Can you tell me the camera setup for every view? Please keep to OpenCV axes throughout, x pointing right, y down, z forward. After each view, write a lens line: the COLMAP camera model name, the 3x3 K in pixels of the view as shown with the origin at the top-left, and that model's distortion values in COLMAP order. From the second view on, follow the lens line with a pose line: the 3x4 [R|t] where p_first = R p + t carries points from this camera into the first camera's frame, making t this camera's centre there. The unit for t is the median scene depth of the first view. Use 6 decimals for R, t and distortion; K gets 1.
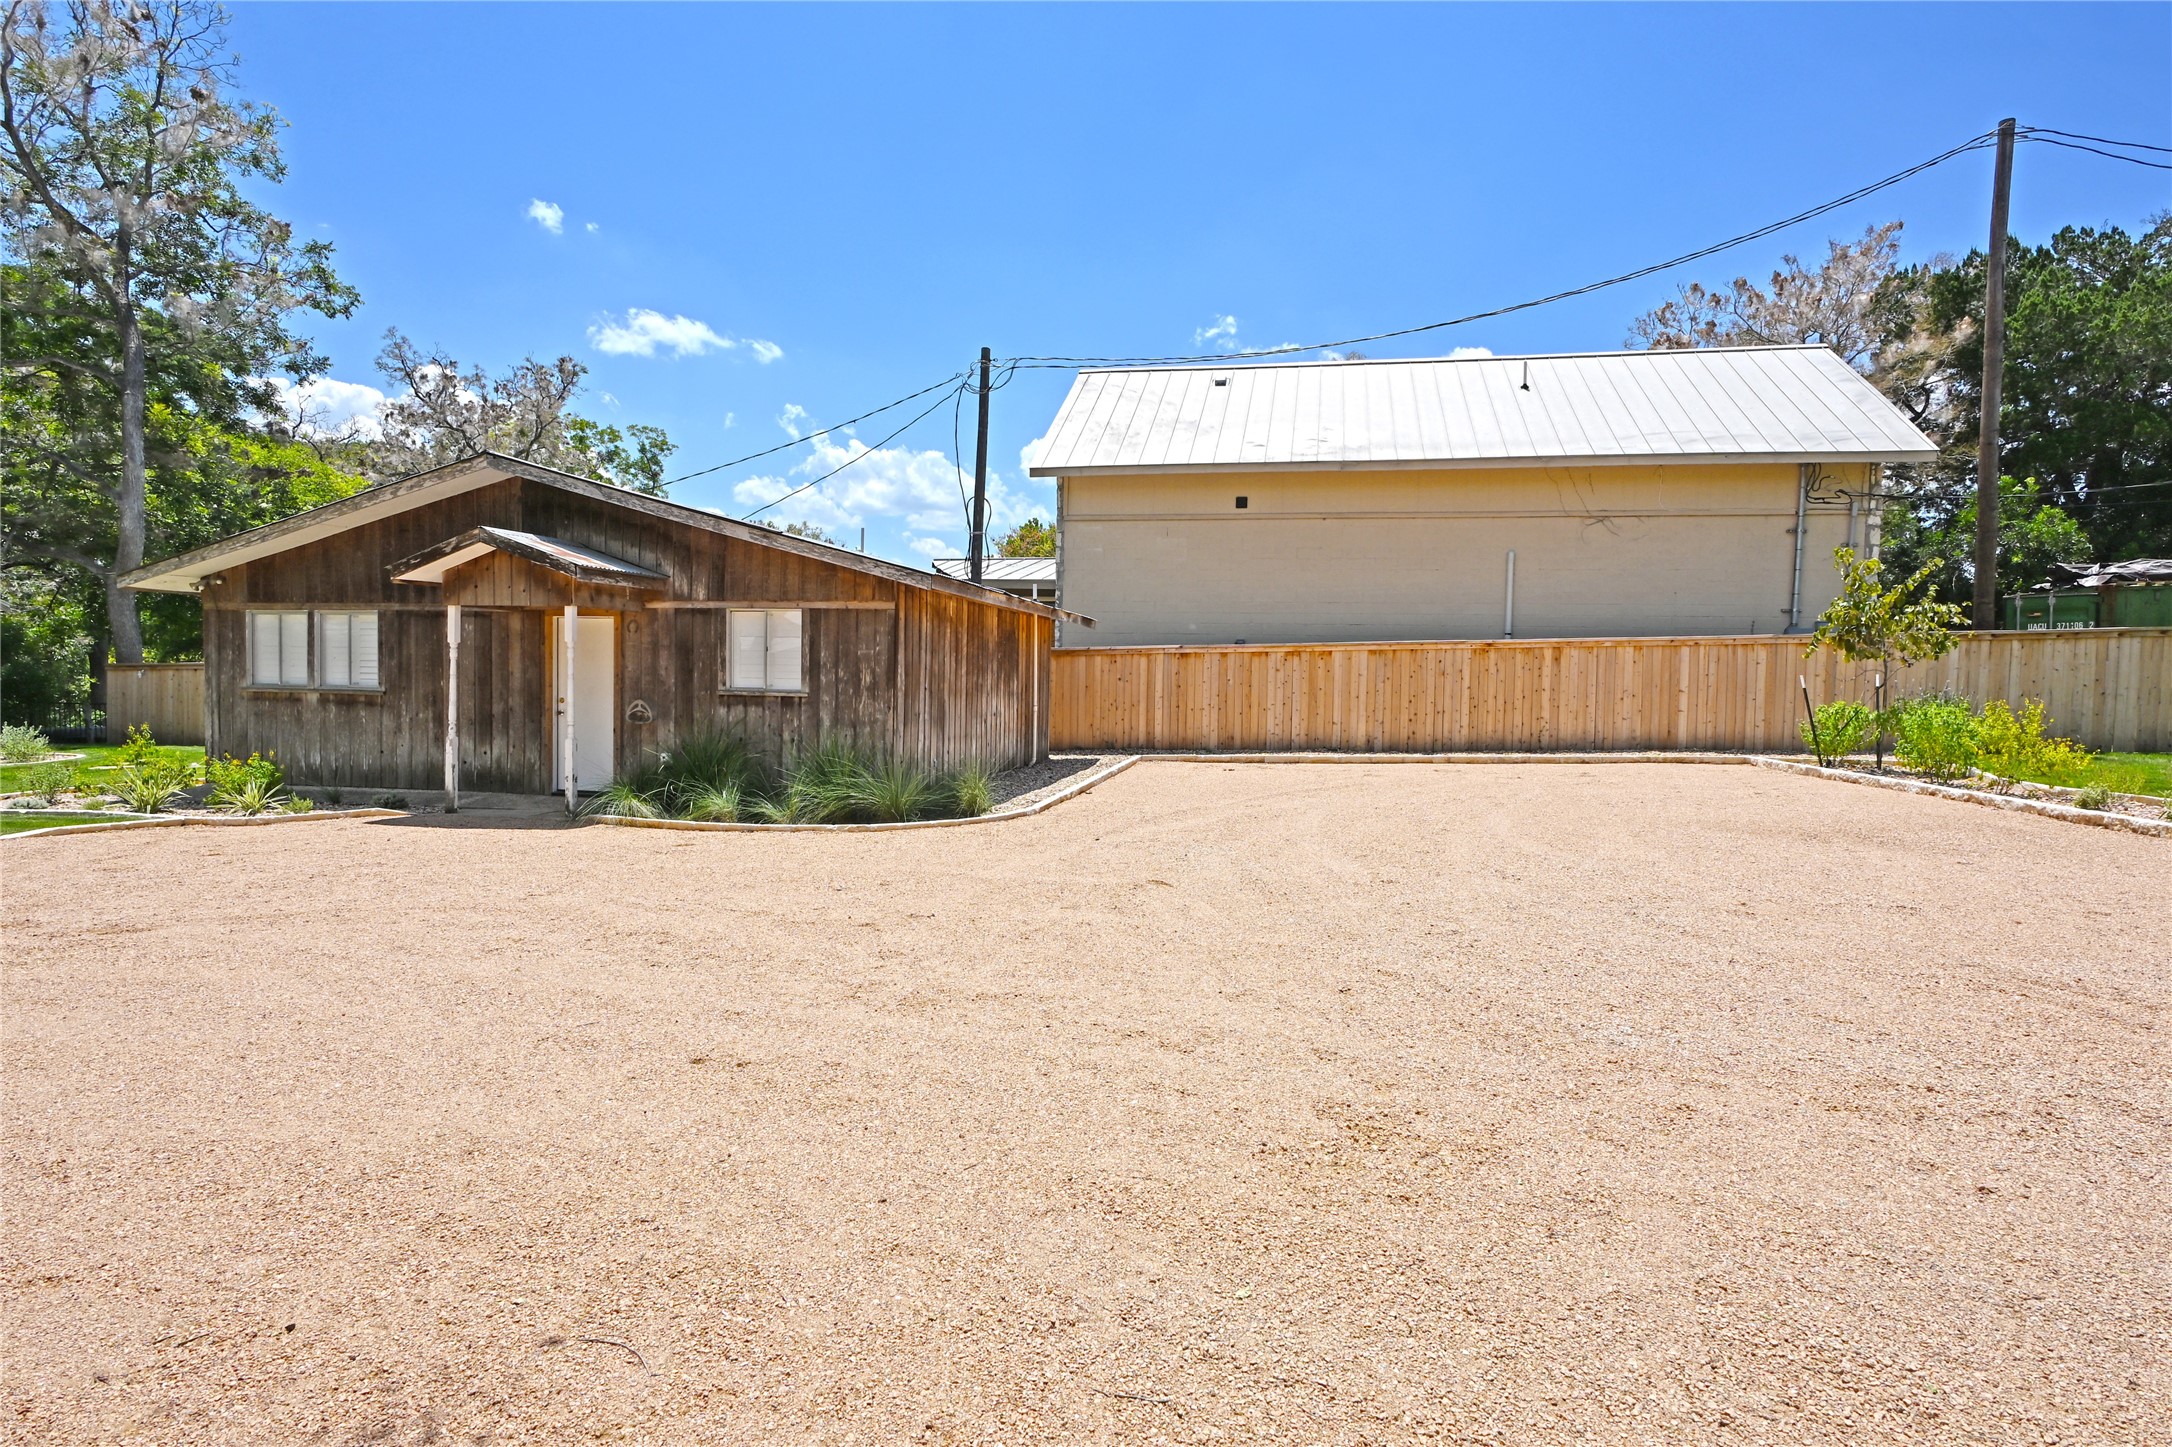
lens RADIAL K [[1076.2, 0, 1101.2], [0, 1076.2, 695.1], [0, 0, 1]] dist [-0.001064, -0.000278]
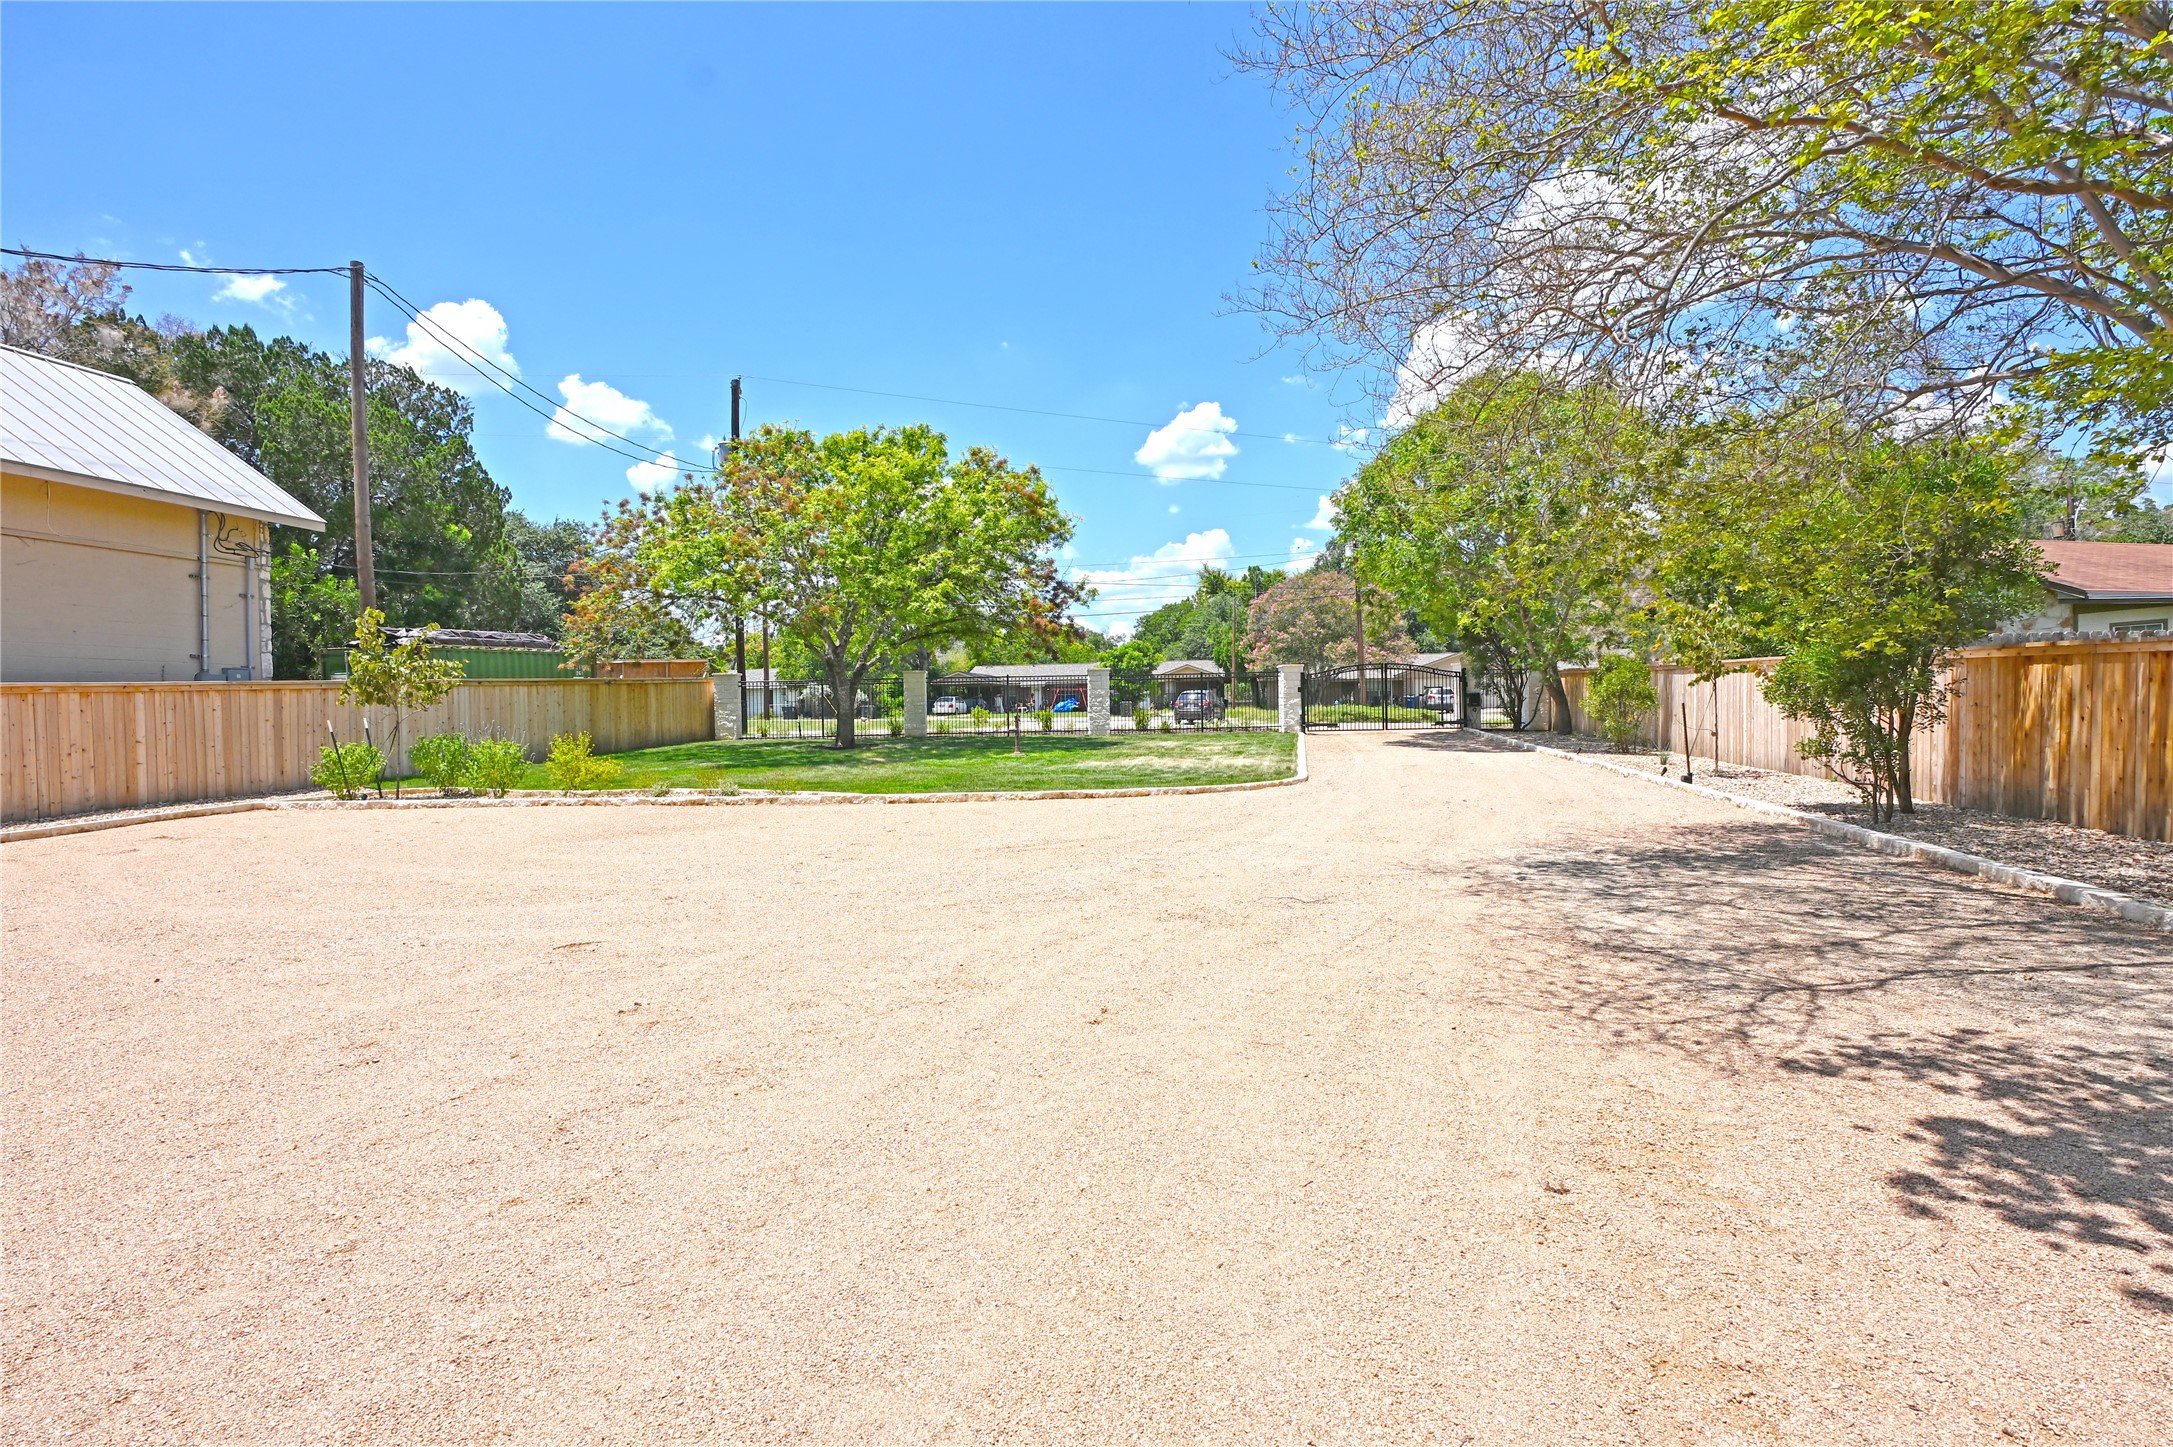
lens RADIAL K [[1076.7, 0, 1101.7], [0, 1076.7, 695.1], [0, 0, 1]] dist [-0.001064, -0.000278]
pose [[-0.062645, -0.001221, 0.998035, -0.415558], [0.043473, 0.999047, 0.003951, -0.011272], [-0.997089, 0.043635, -0.062532, 0.245226]]
